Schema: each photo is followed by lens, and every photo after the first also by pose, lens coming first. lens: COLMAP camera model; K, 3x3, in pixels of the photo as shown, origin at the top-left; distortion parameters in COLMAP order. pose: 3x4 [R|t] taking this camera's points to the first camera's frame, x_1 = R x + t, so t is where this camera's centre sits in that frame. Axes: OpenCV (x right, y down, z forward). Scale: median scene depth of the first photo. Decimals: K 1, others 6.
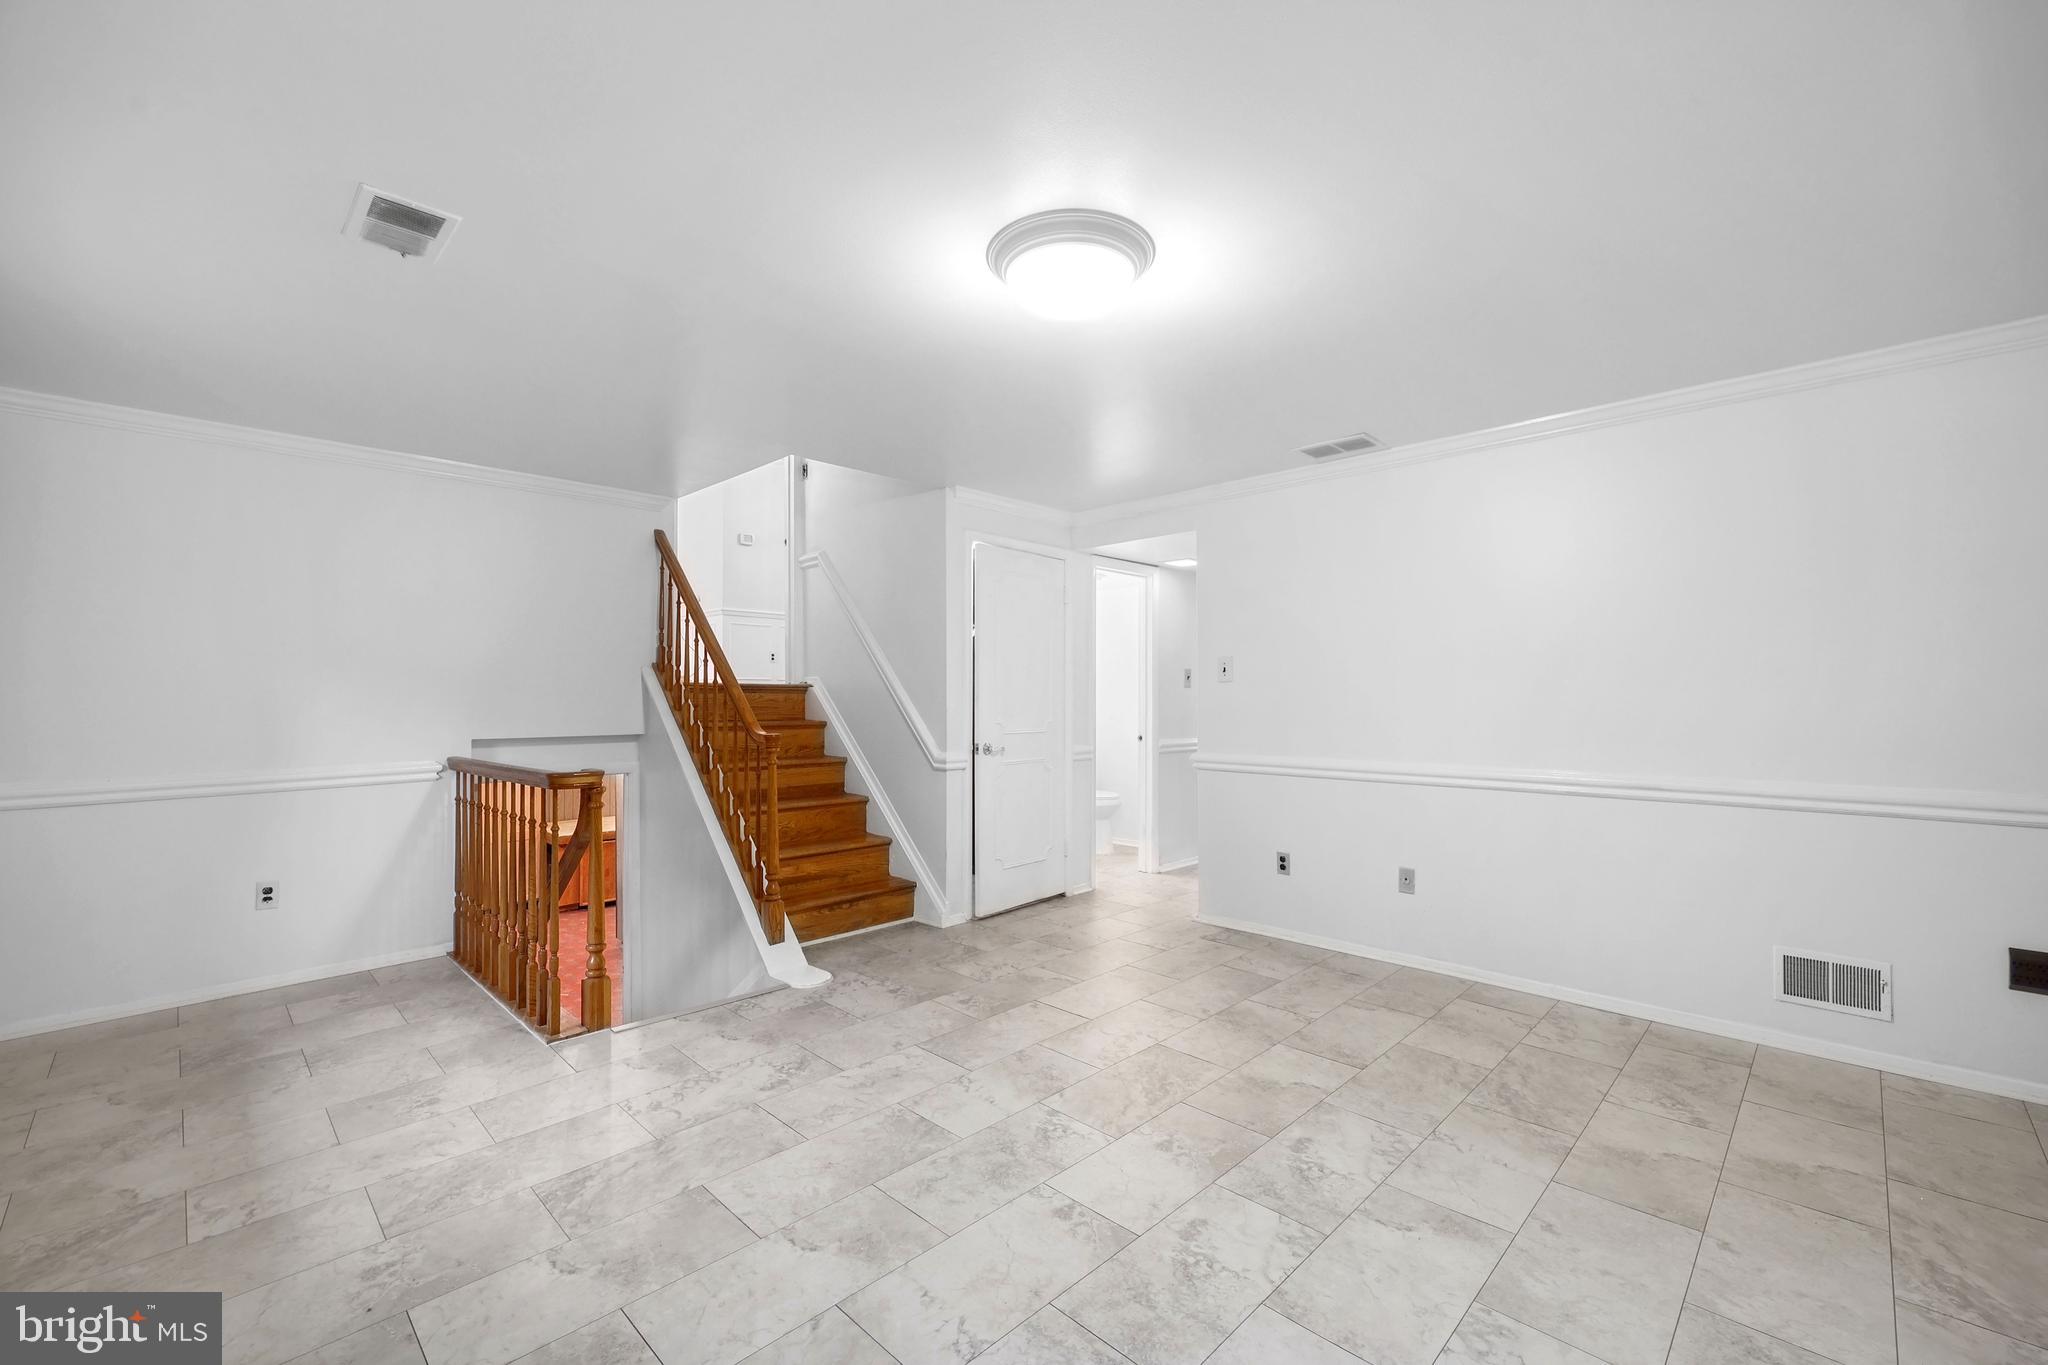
lens RADIAL K [[851.4, 0, 1043.9], [0, 851.4, 684.2], [0, 0, 1]] dist [0.001334, 0.000192]
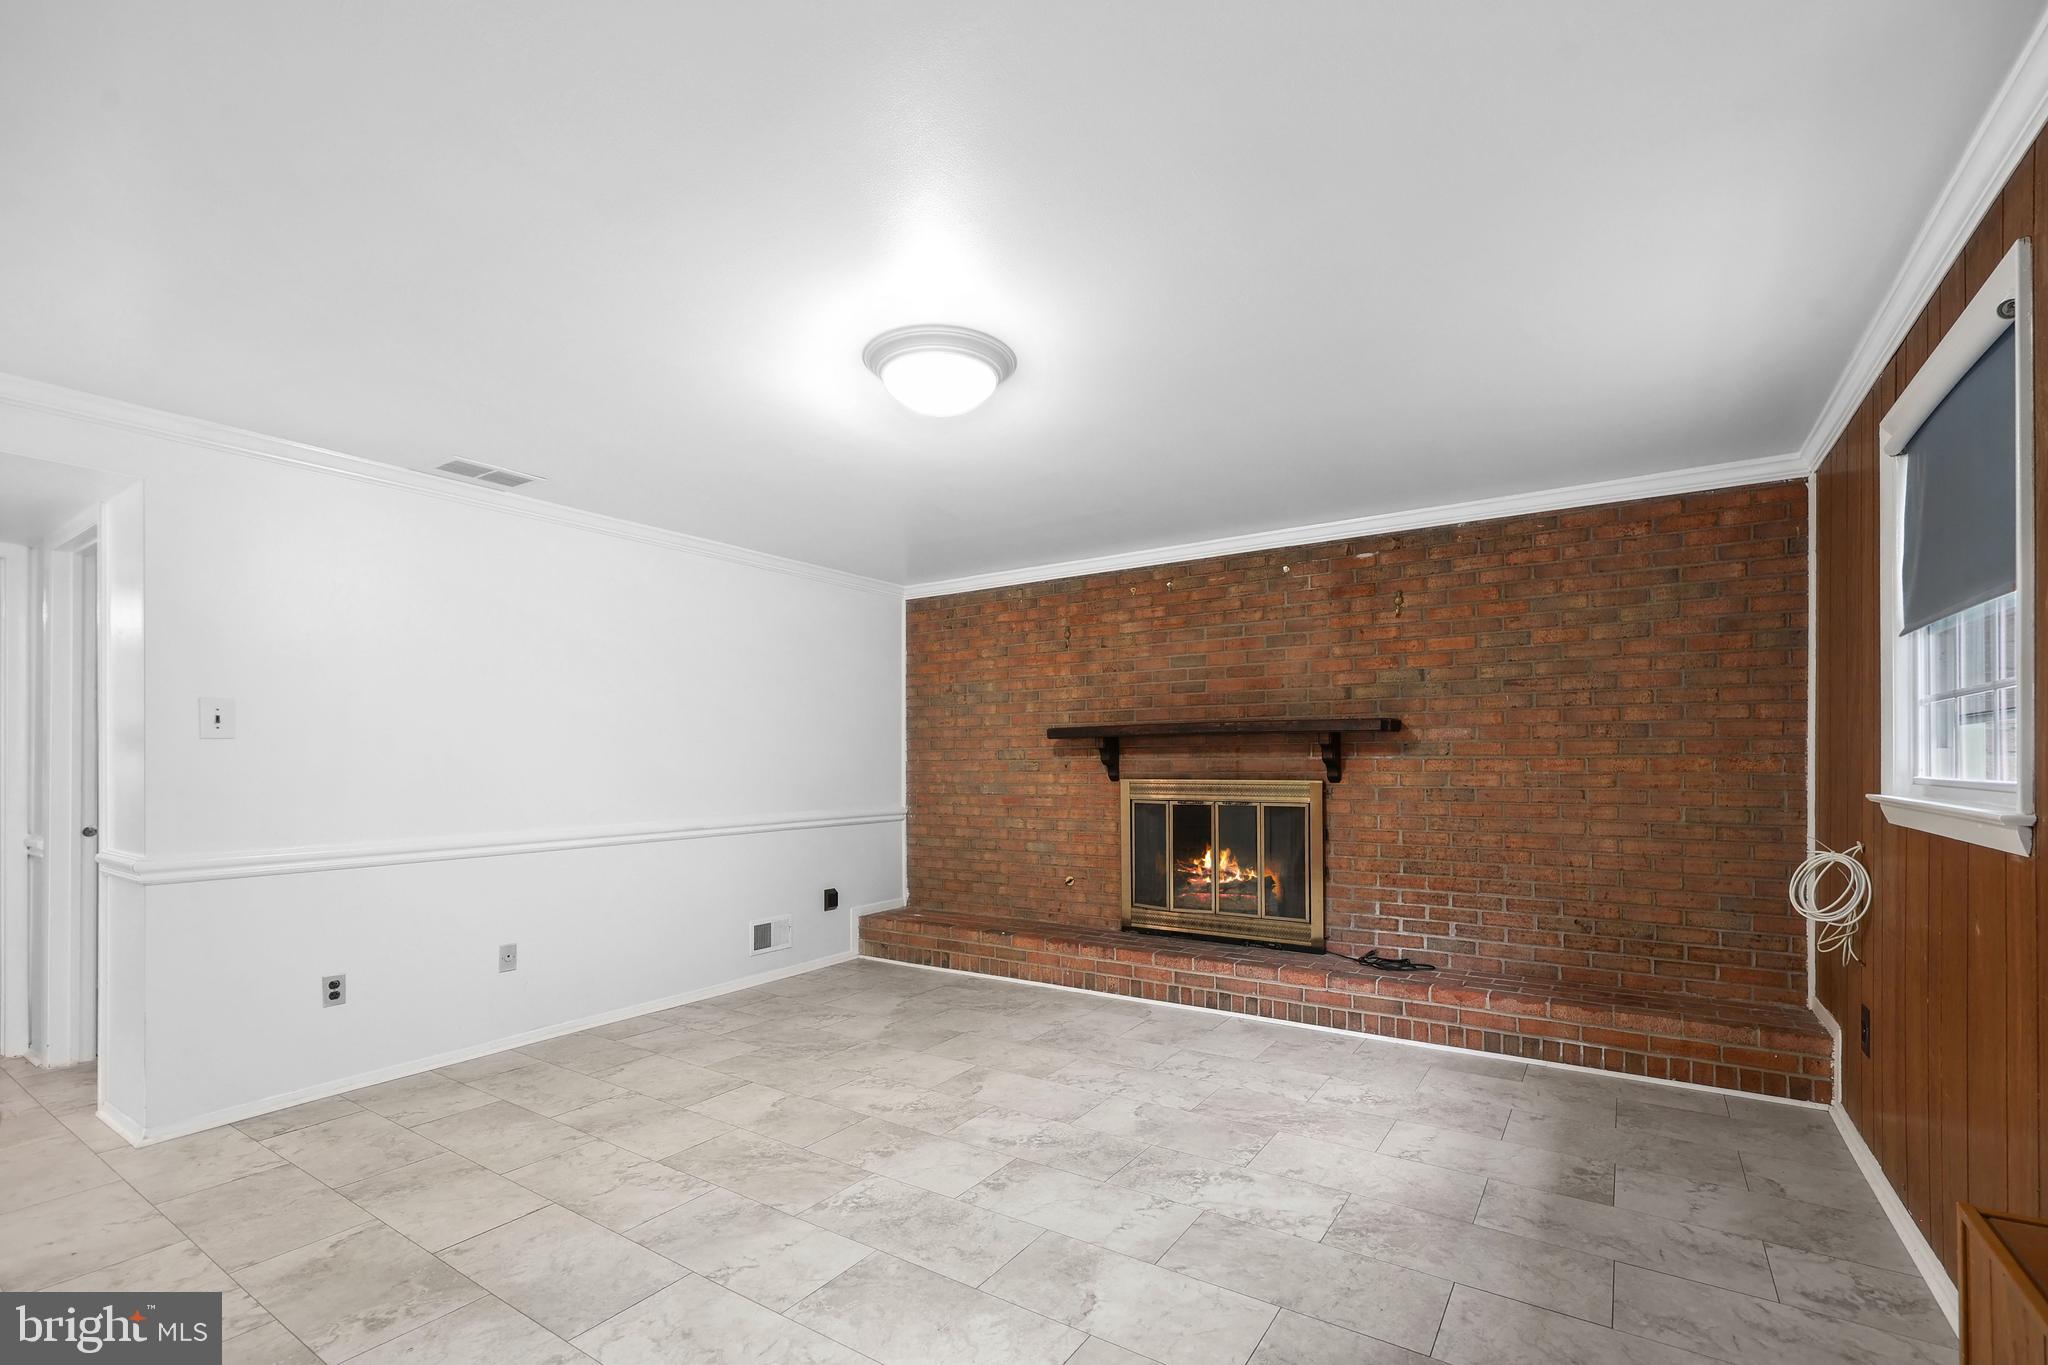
lens RADIAL K [[889.8, 0, 1016.9], [0, 889.8, 745.6], [0, 0, 1]] dist [0.000434, 0.000061]
pose [[-0.169453, 0.020413, 0.985327, -0.887376], [-0.008225, 0.999721, -0.022125, 0.020532], [-0.985504, -0.011854, -0.169238, 0.861666]]
